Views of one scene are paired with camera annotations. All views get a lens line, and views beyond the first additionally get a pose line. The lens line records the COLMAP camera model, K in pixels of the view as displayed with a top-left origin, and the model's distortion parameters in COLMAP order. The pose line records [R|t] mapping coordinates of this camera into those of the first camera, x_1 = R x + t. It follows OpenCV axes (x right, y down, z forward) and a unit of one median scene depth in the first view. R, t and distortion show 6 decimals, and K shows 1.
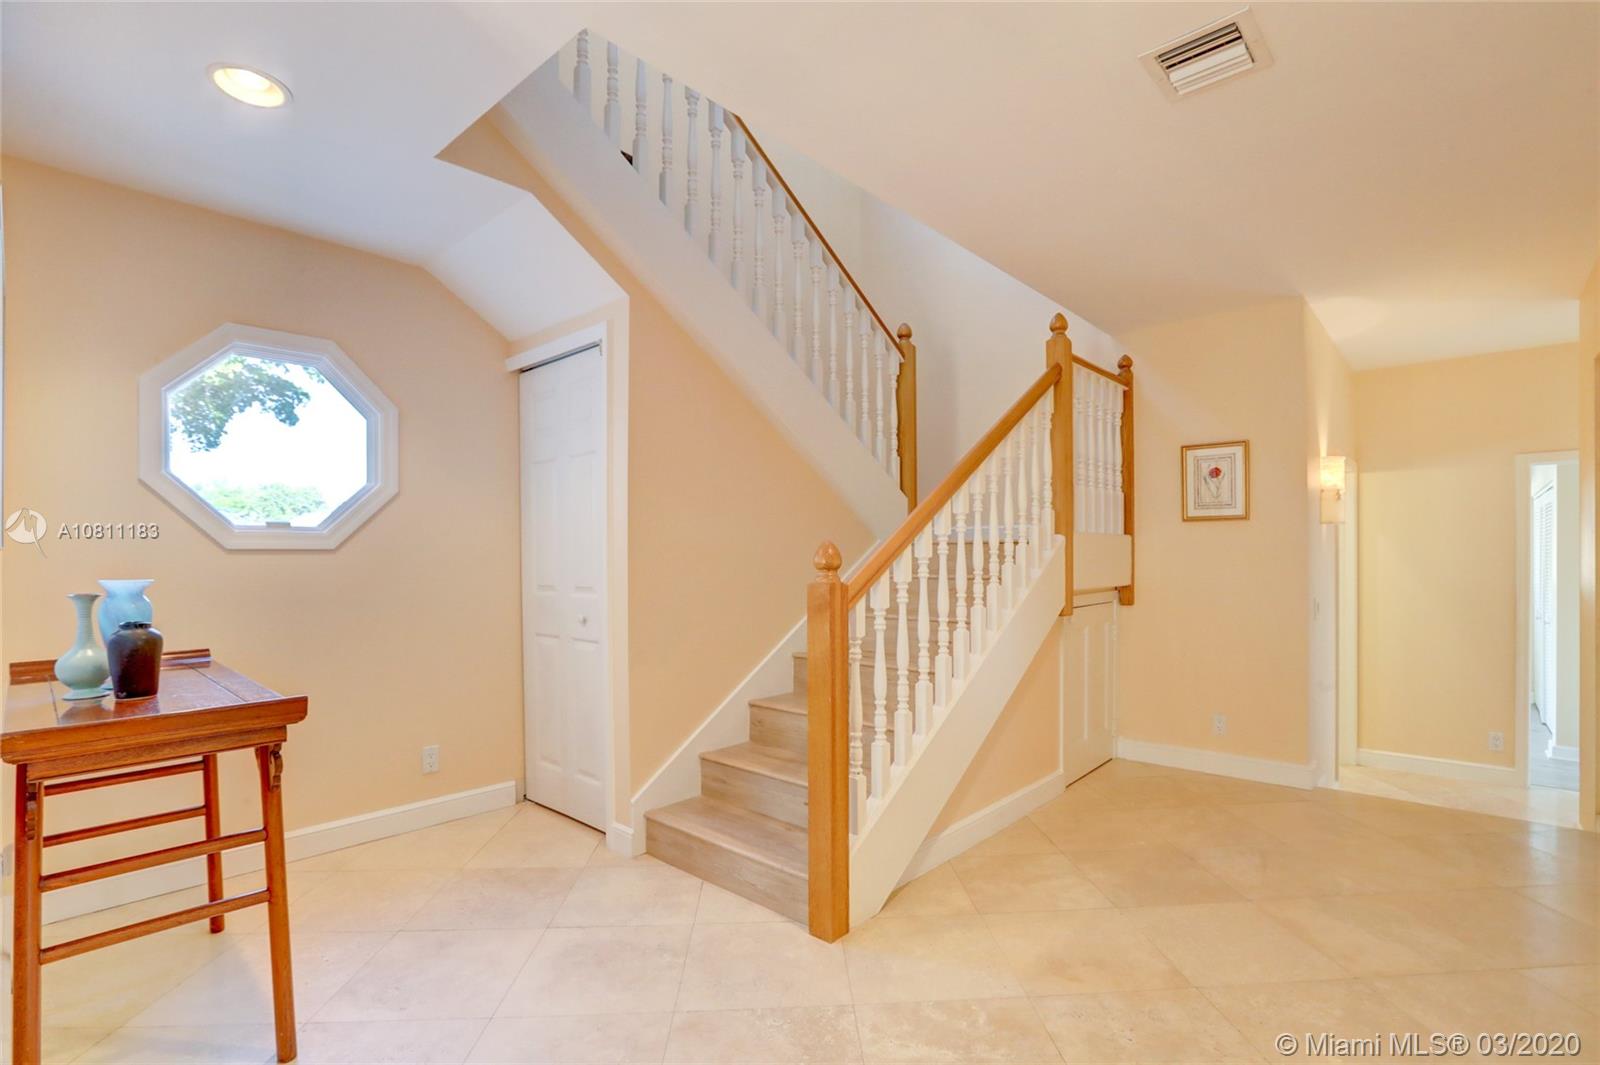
lens RADIAL K [[736.7, 0, 819.7], [0, 736.7, 559.2], [0, 0, 1]] dist [-0.017474, 0.000238]
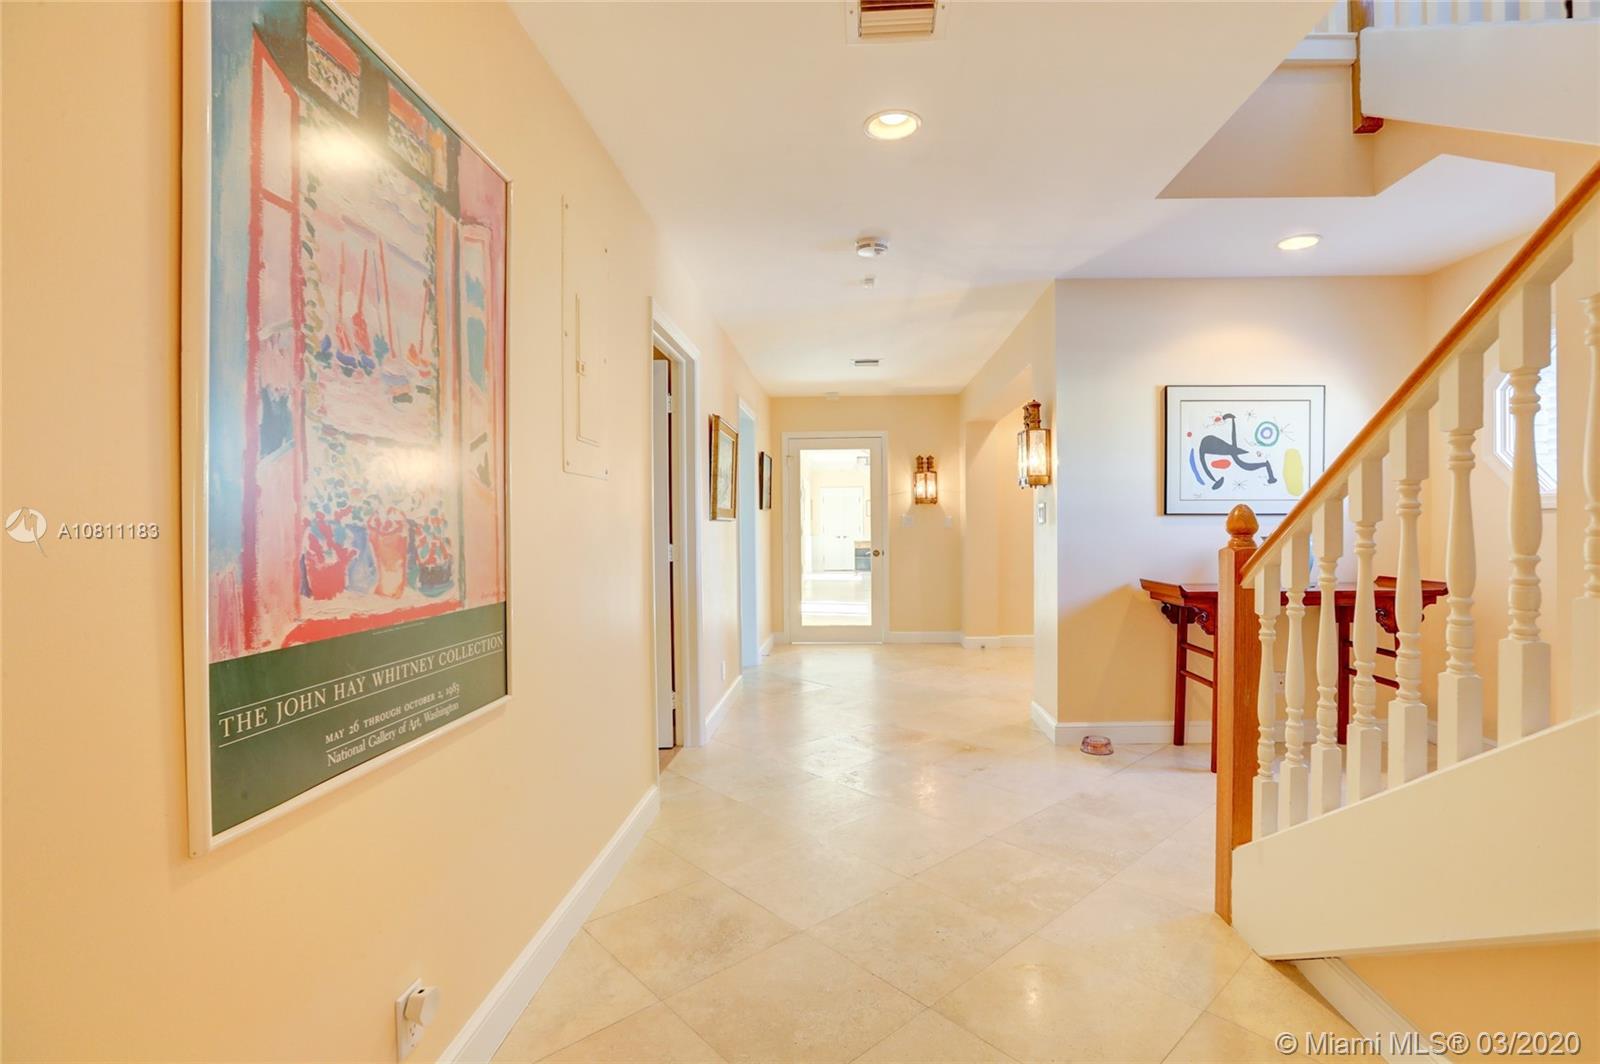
lens RADIAL K [[736.7, 0, 802.1], [0, 736.7, 534.6], [0, 0, 1]] dist [-0.017474, 0.000238]
pose [[-0.788799, 0.015456, -0.614457, 0.593413], [0.007994, 0.999857, 0.014888, -0.000422], [0.614599, 0.006831, -0.788810, 0.809376]]
